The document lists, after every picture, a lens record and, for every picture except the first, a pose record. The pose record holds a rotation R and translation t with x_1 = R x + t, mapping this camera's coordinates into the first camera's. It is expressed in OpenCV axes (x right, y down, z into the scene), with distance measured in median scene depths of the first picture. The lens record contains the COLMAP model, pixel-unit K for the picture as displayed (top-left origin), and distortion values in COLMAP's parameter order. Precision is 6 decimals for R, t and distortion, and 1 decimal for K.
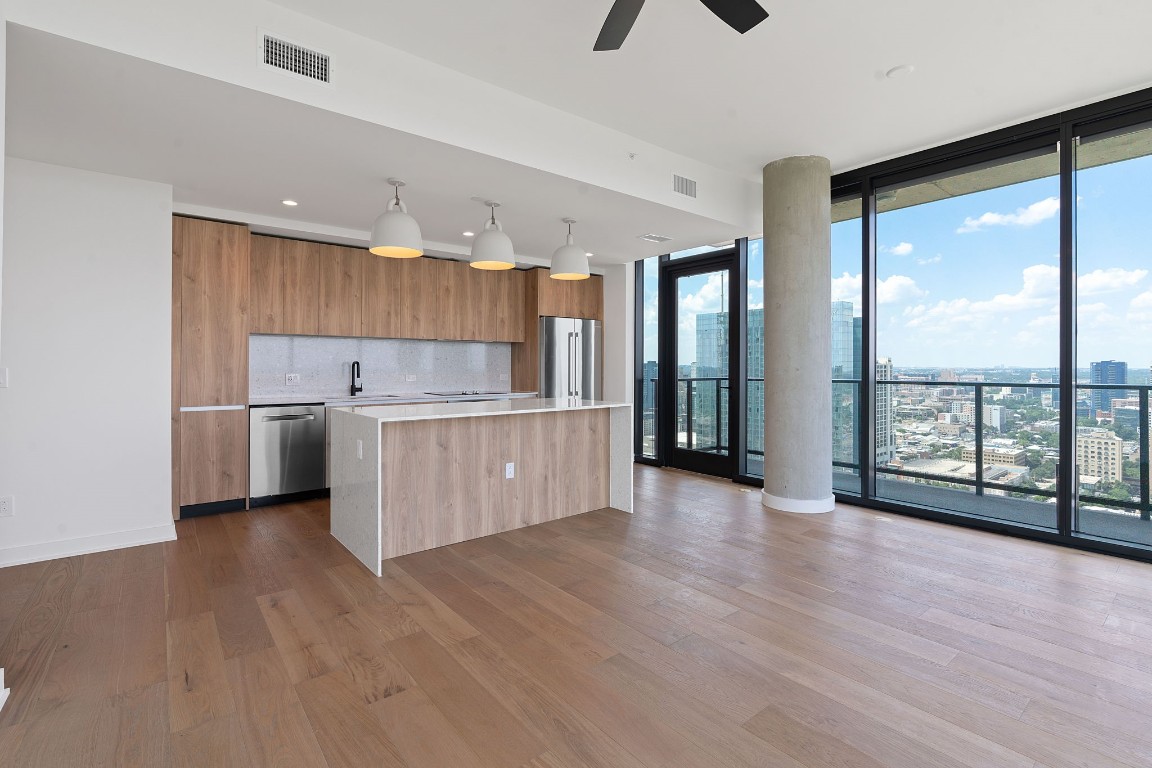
lens RADIAL K [[527.6, 0, 575.8], [0, 527.6, 364.9], [0, 0, 1]] dist [-0.011297, 0.004263]
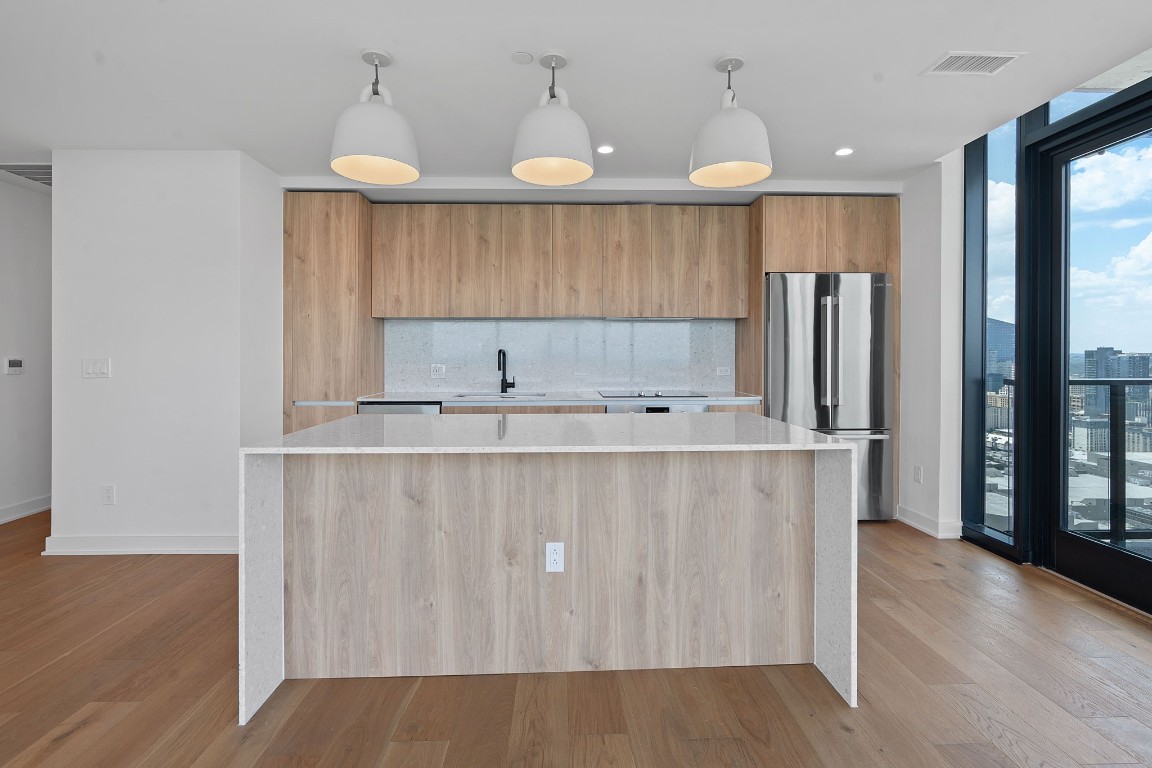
lens RADIAL K [[527.6, 0, 576.3], [0, 527.6, 358.3], [0, 0, 1]] dist [-0.011297, 0.004263]
pose [[0.798505, 0.001462, -0.601987, 0.183356], [0.003776, 0.999965, 0.007438, 0.001536], [0.601977, -0.008213, 0.798472, 0.545824]]
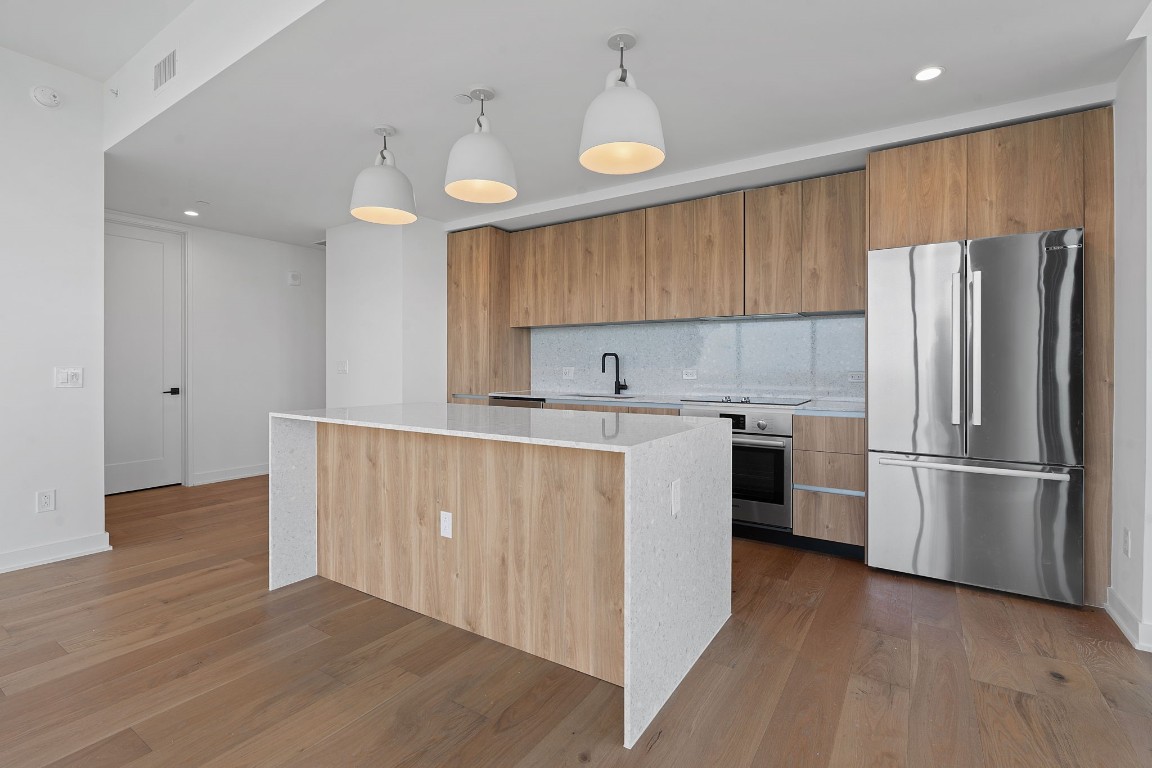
lens RADIAL K [[527.6, 0, 577.3], [0, 527.6, 365.0], [0, 0, 1]] dist [-0.011297, 0.004263]
pose [[0.310313, -0.002334, -0.950631, 0.449019], [0.001743, 0.999997, -0.001886, 0.017474], [0.950633, -0.001072, 0.310316, 0.866371]]
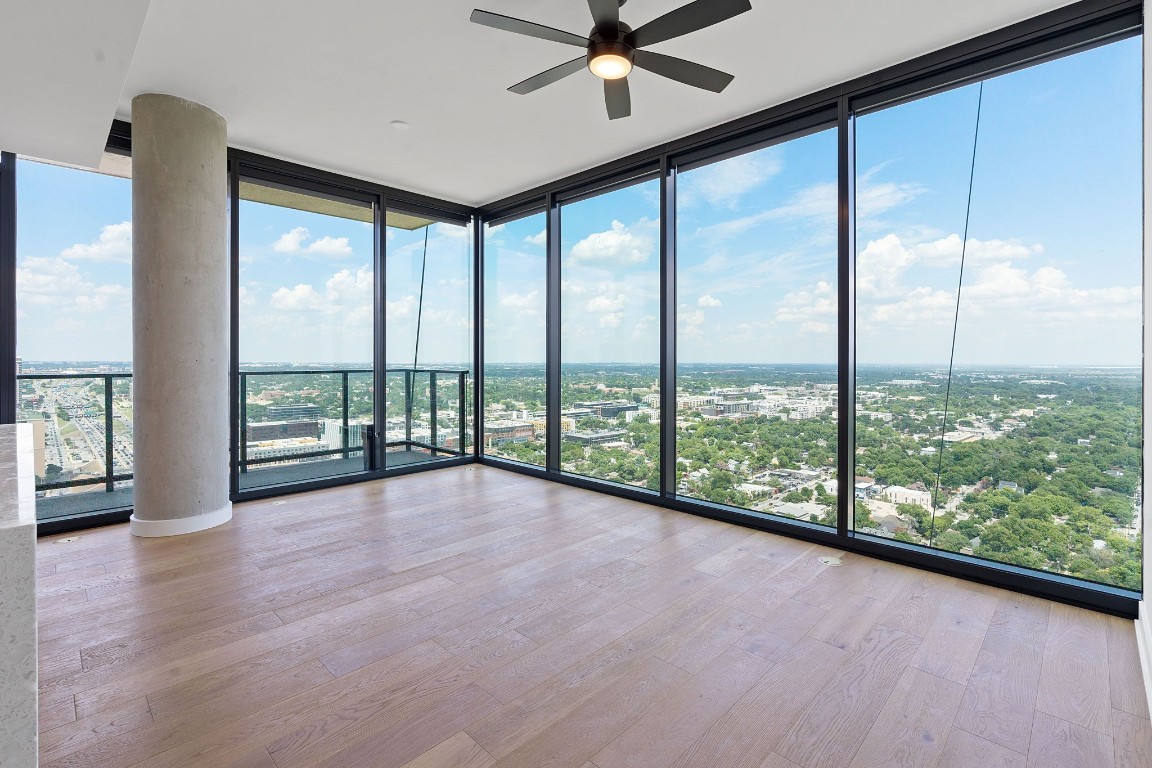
lens RADIAL K [[527.6, 0, 575.0], [0, 527.6, 362.8], [0, 0, 1]] dist [-0.011297, 0.004263]
pose [[-0.121402, -0.006825, 0.992580, -0.499959], [-0.004120, 0.999971, 0.006372, 0.005497], [-0.992595, -0.003316, -0.121427, 0.521616]]
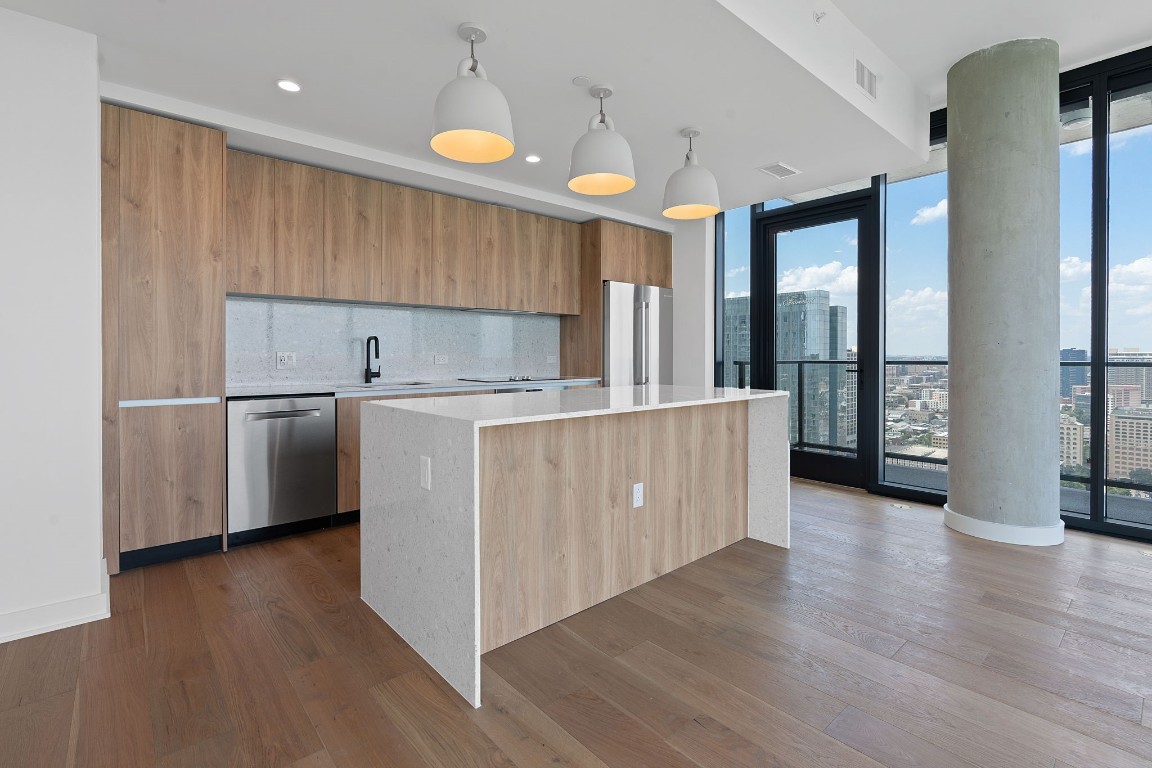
lens RADIAL K [[527.6, 0, 572.4], [0, 527.6, 359.0], [0, 0, 1]] dist [-0.011297, 0.004263]
pose [[0.999304, -0.002159, 0.037229, -0.208641], [0.001780, 0.999946, 0.010229, 0.022698], [-0.037249, -0.010156, 0.999254, 0.319469]]
